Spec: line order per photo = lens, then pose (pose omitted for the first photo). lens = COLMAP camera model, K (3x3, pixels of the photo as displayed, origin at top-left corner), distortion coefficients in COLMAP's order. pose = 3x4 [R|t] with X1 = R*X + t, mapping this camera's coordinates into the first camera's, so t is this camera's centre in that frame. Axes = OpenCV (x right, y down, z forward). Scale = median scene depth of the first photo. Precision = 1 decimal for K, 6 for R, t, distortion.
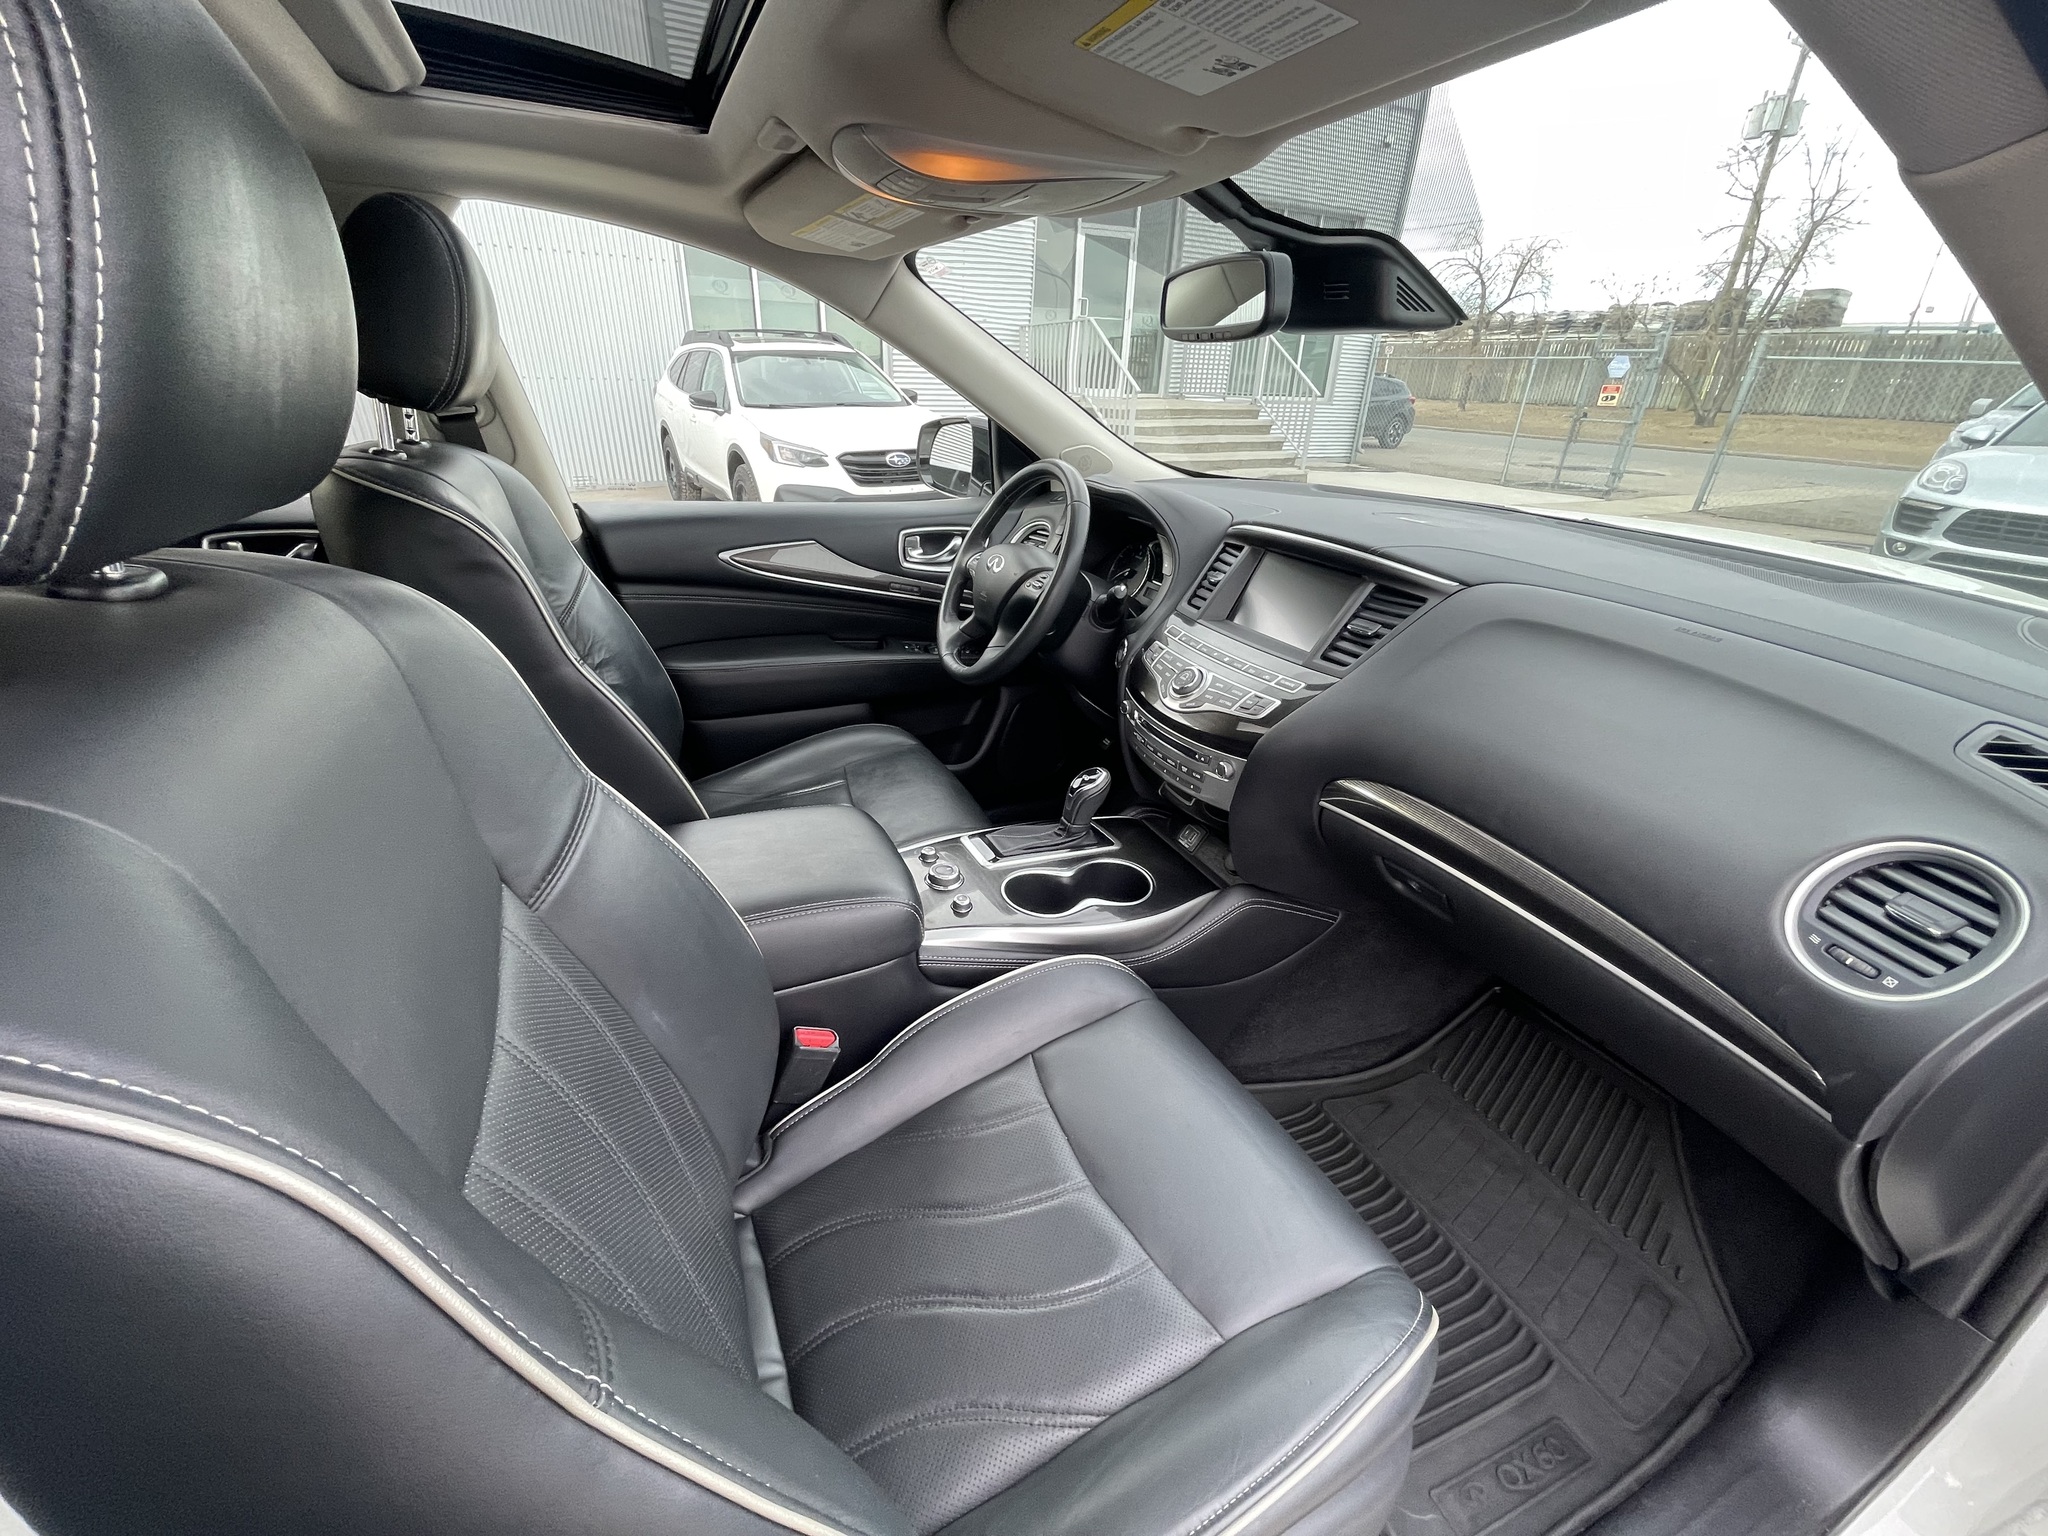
lens RADIAL K [[828.0, 0, 1017.2], [0, 828.0, 773.0], [0, 0, 1]] dist [-0.002143, 0.000633]
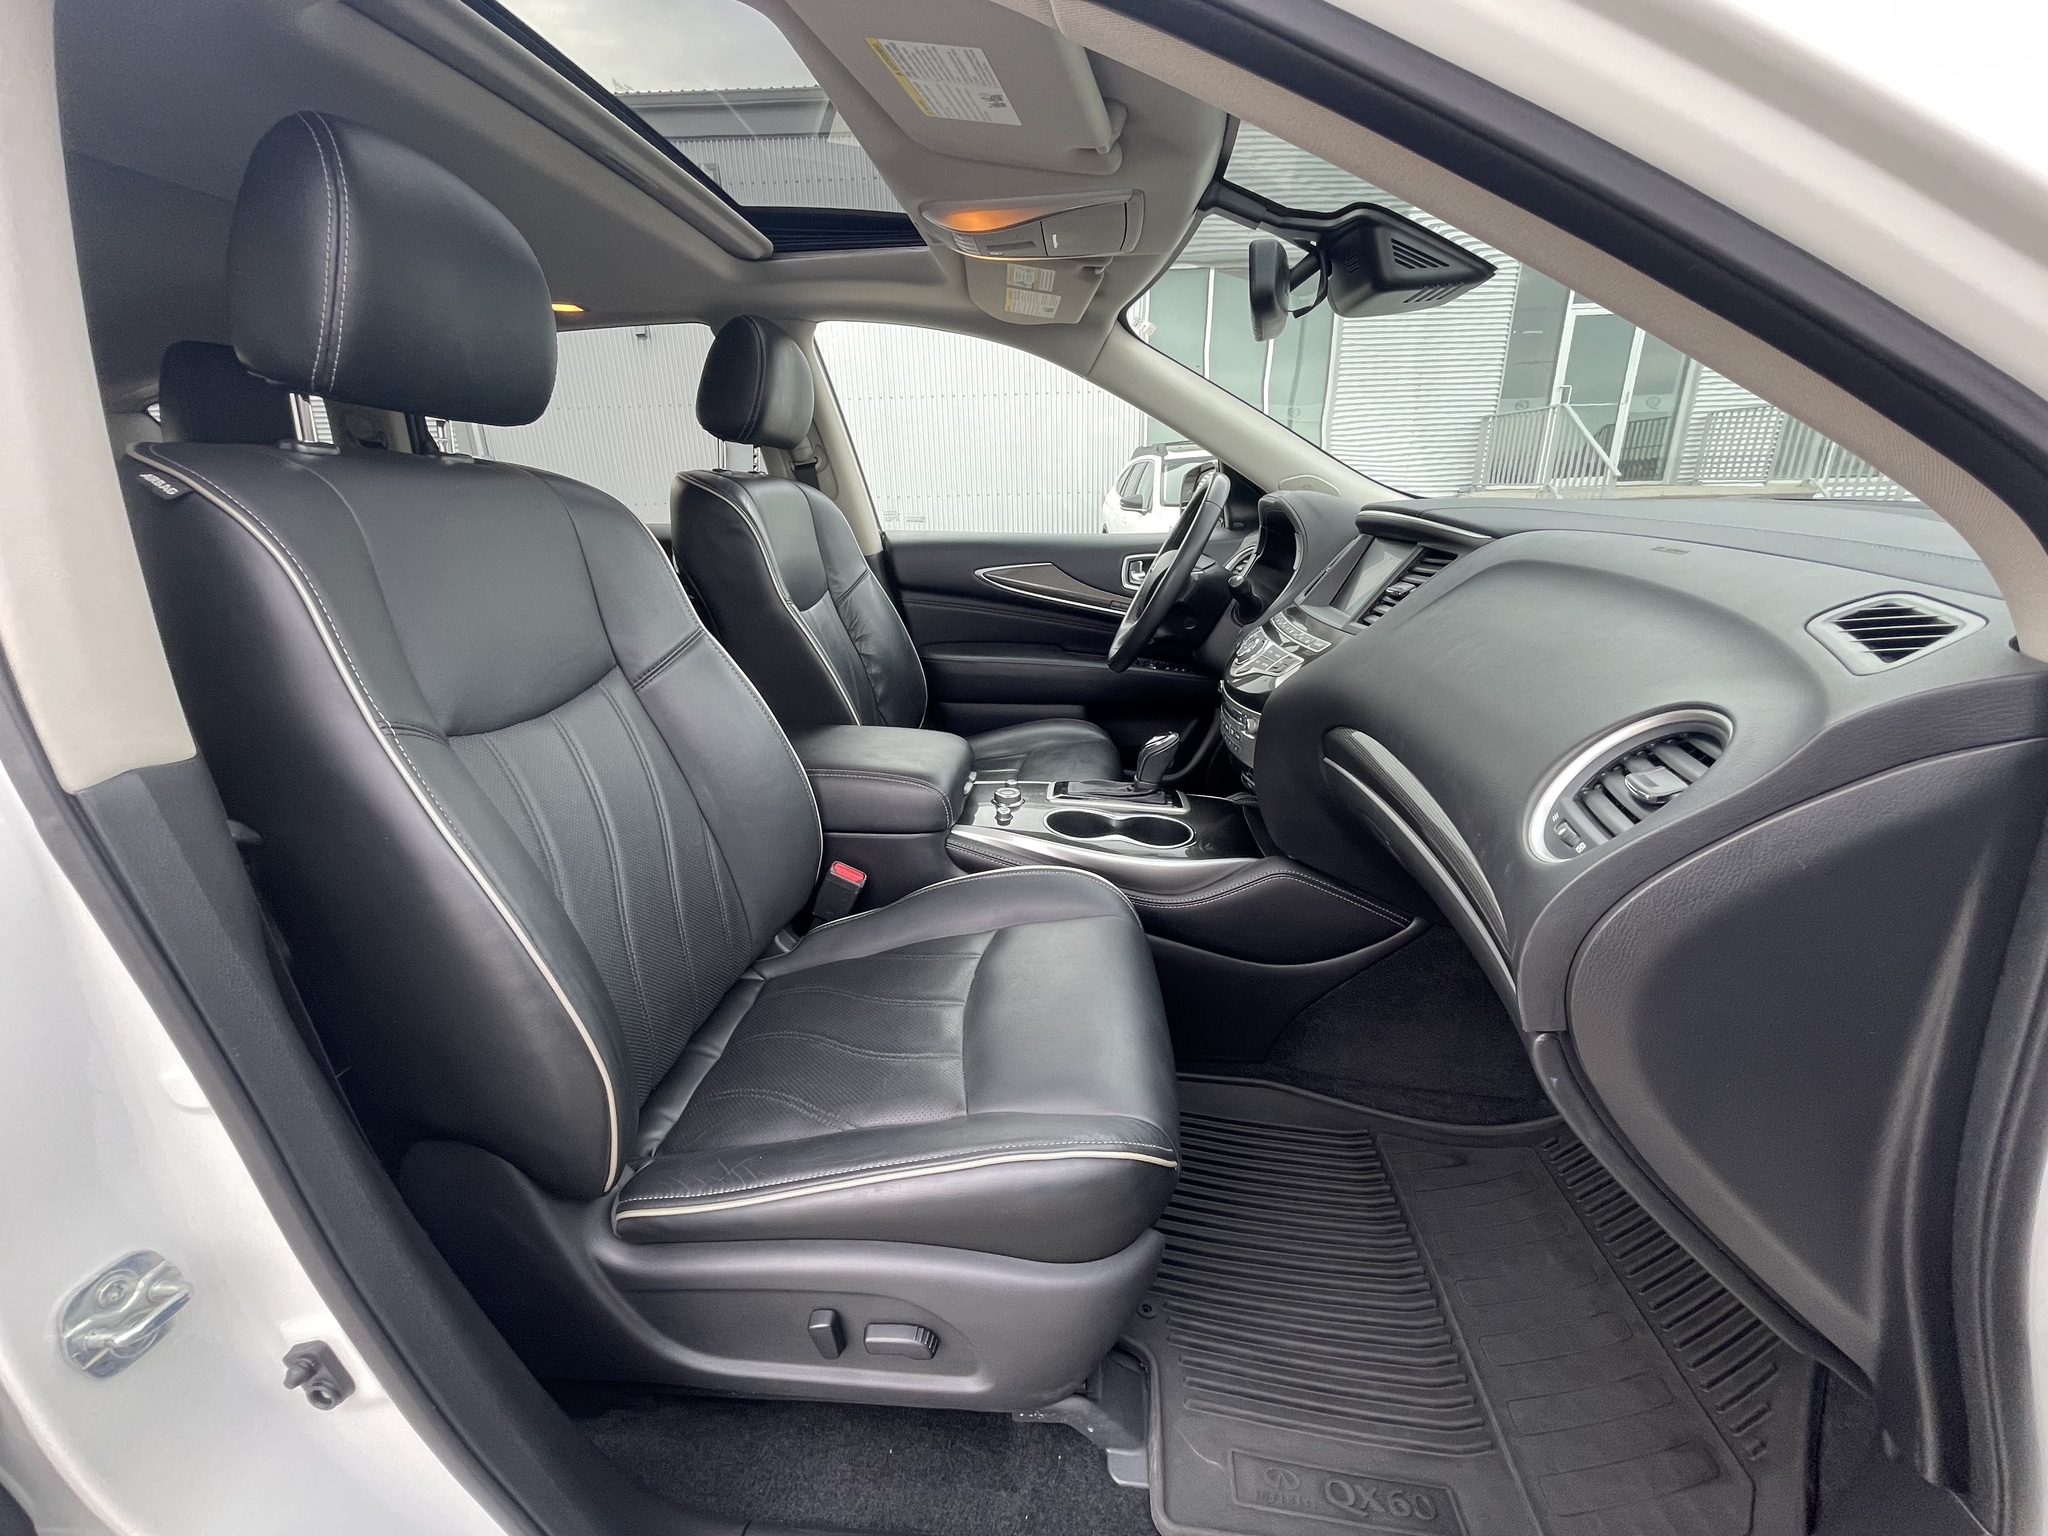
lens RADIAL K [[828.0, 0, 1017.2], [0, 828.0, 773.0], [0, 0, 1]] dist [-0.002143, 0.000633]
pose [[0.863648, 0.113930, -0.491052, 0.503830], [-0.174251, 0.981548, -0.078736, 0.182387], [0.473021, 0.153566, 0.867565, -0.026471]]
